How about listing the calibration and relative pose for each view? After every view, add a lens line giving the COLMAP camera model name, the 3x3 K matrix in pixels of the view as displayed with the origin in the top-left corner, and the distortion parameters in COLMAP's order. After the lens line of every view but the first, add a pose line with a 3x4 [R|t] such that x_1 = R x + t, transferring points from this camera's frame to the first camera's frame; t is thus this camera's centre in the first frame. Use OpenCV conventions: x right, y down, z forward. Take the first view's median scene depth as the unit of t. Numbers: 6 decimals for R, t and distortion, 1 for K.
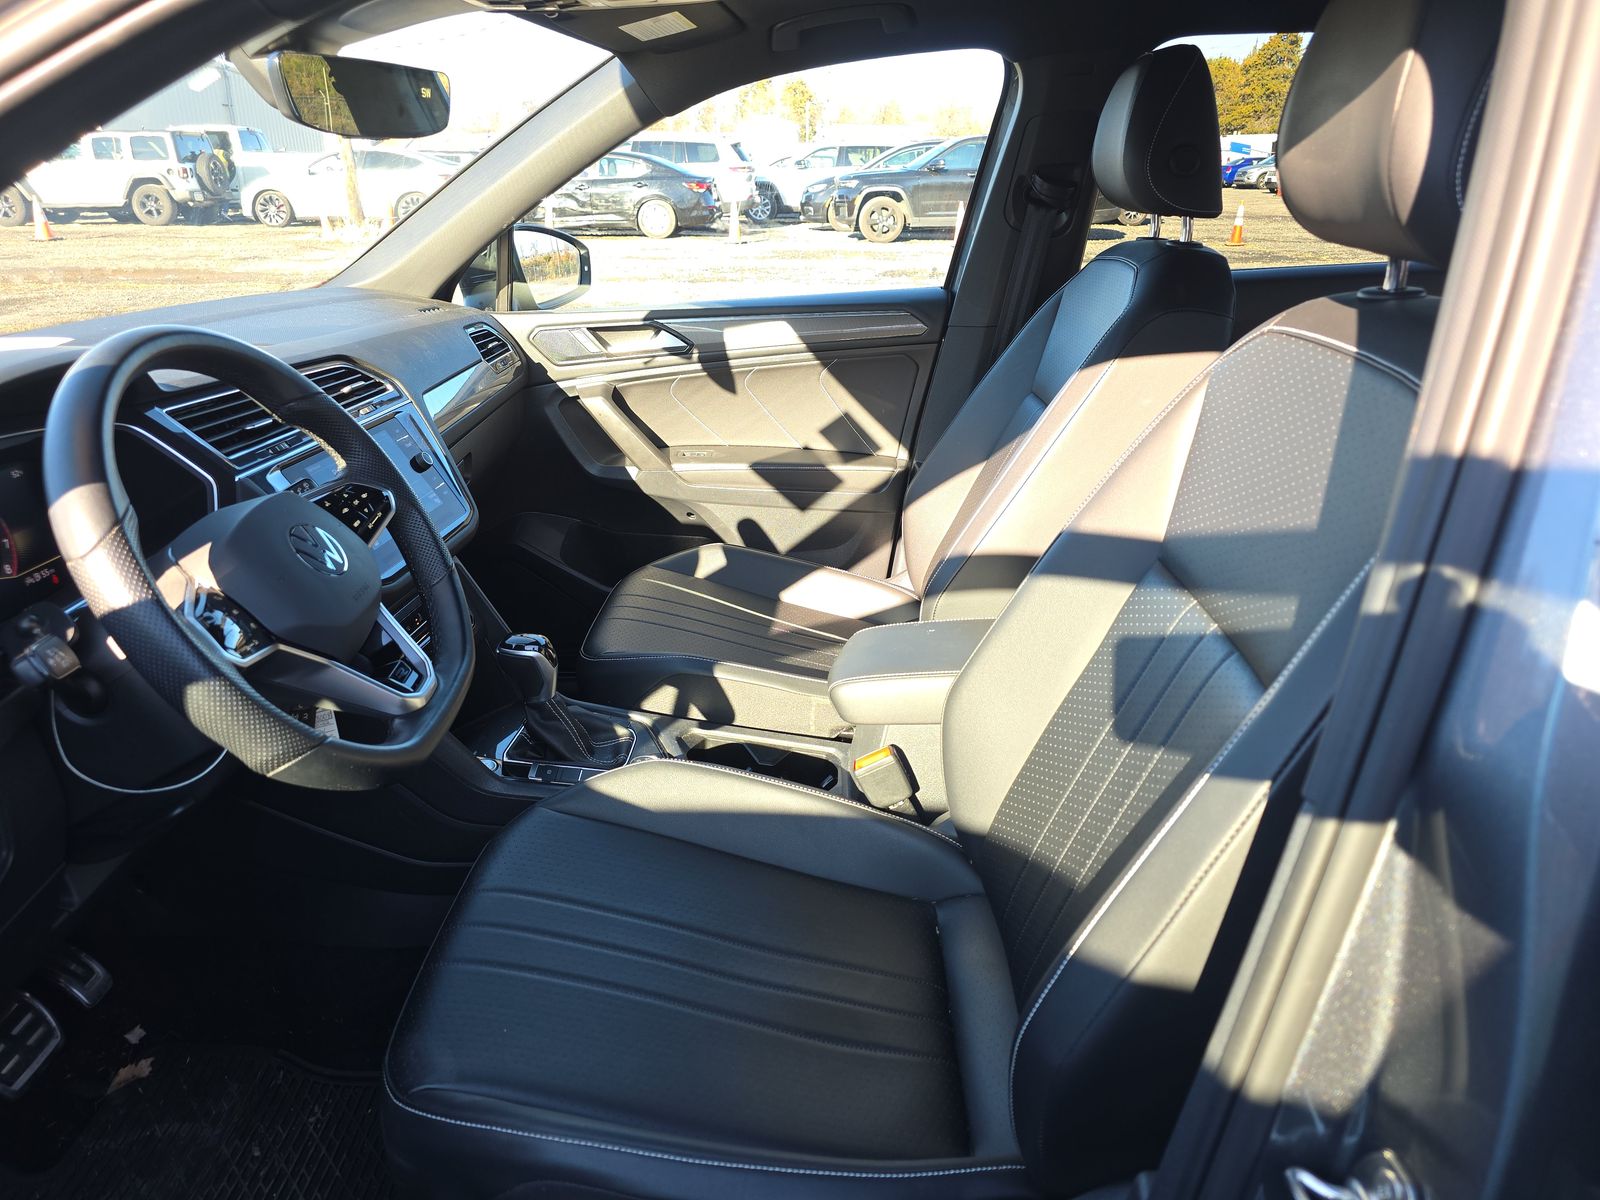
lens RADIAL K [[1064.3, 0, 800.1], [0, 1064.3, 615.7], [0, 0, 1]] dist [0.055549, -0.063811]
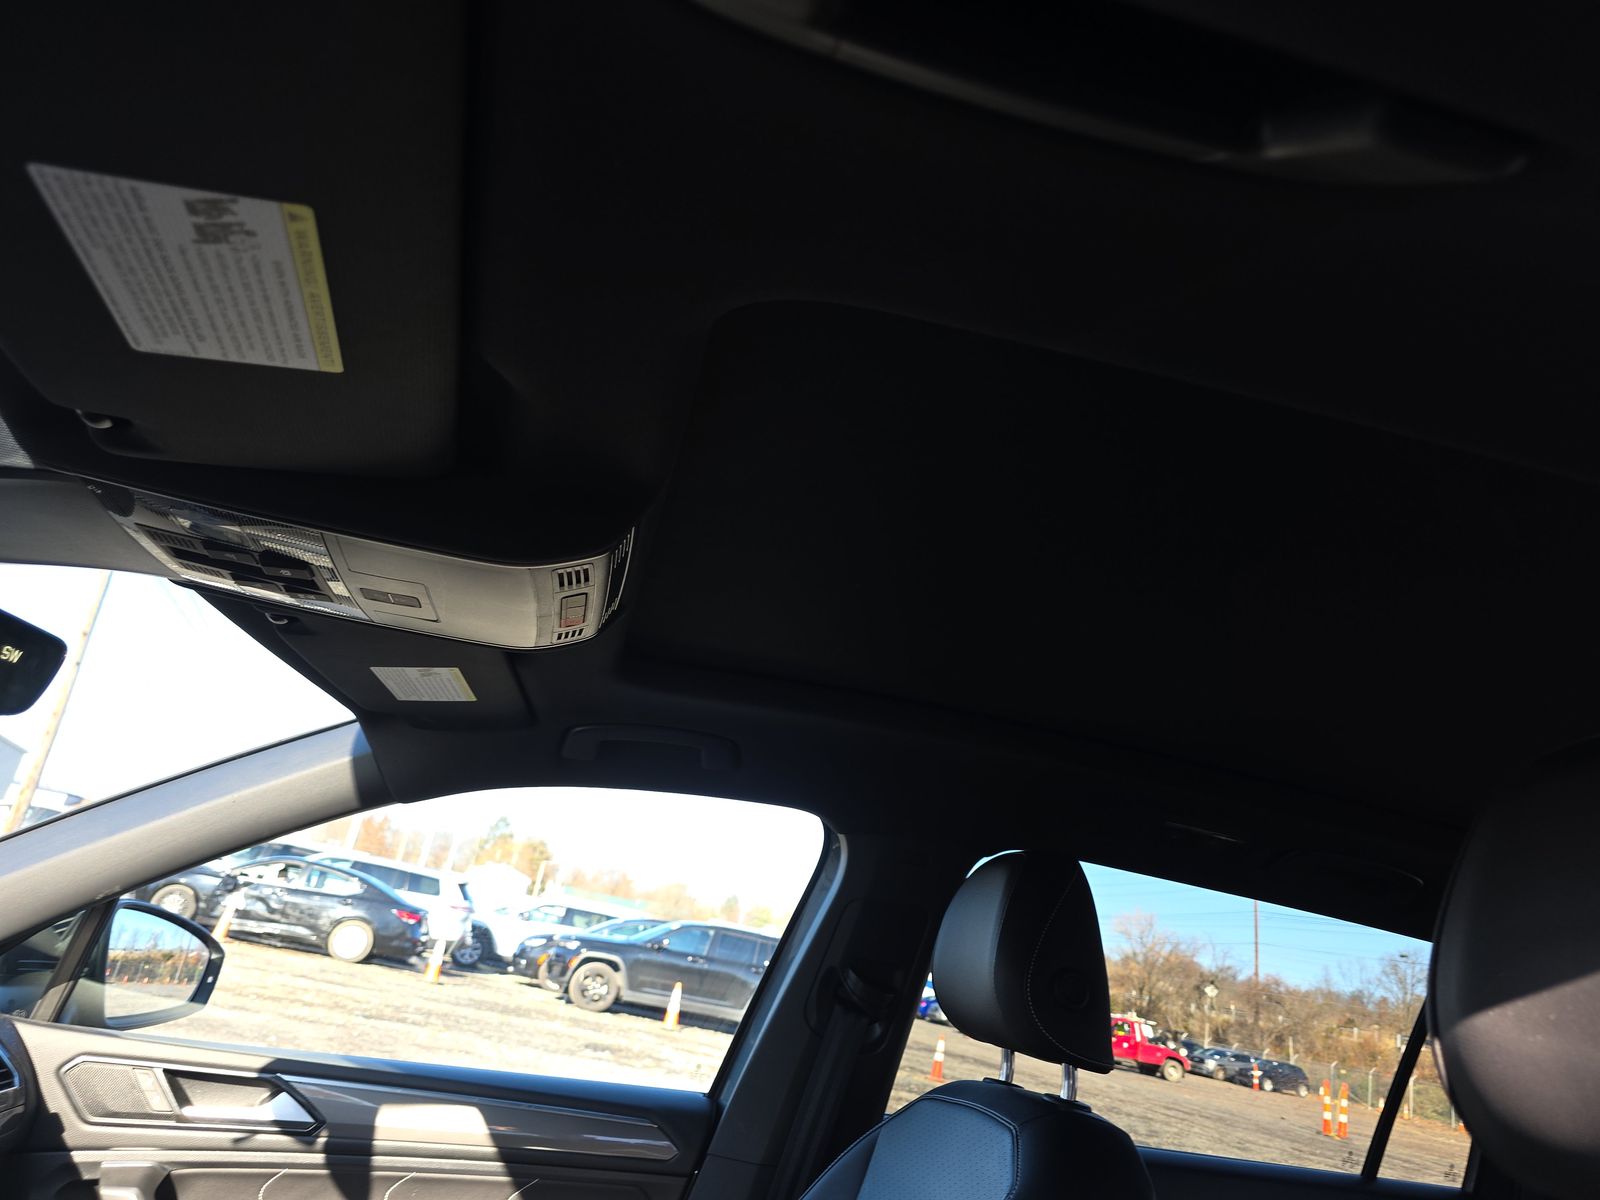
lens RADIAL K [[1044.8, 0, 804.7], [0, 1044.8, 606.5], [0, 0, 1]] dist [0.044573, -0.039100]
pose [[0.949499, 0.254289, 0.183816, -0.019278], [-0.072439, 0.747660, -0.660119, -0.081491], [-0.305293, 0.613467, 0.728323, 0.237111]]
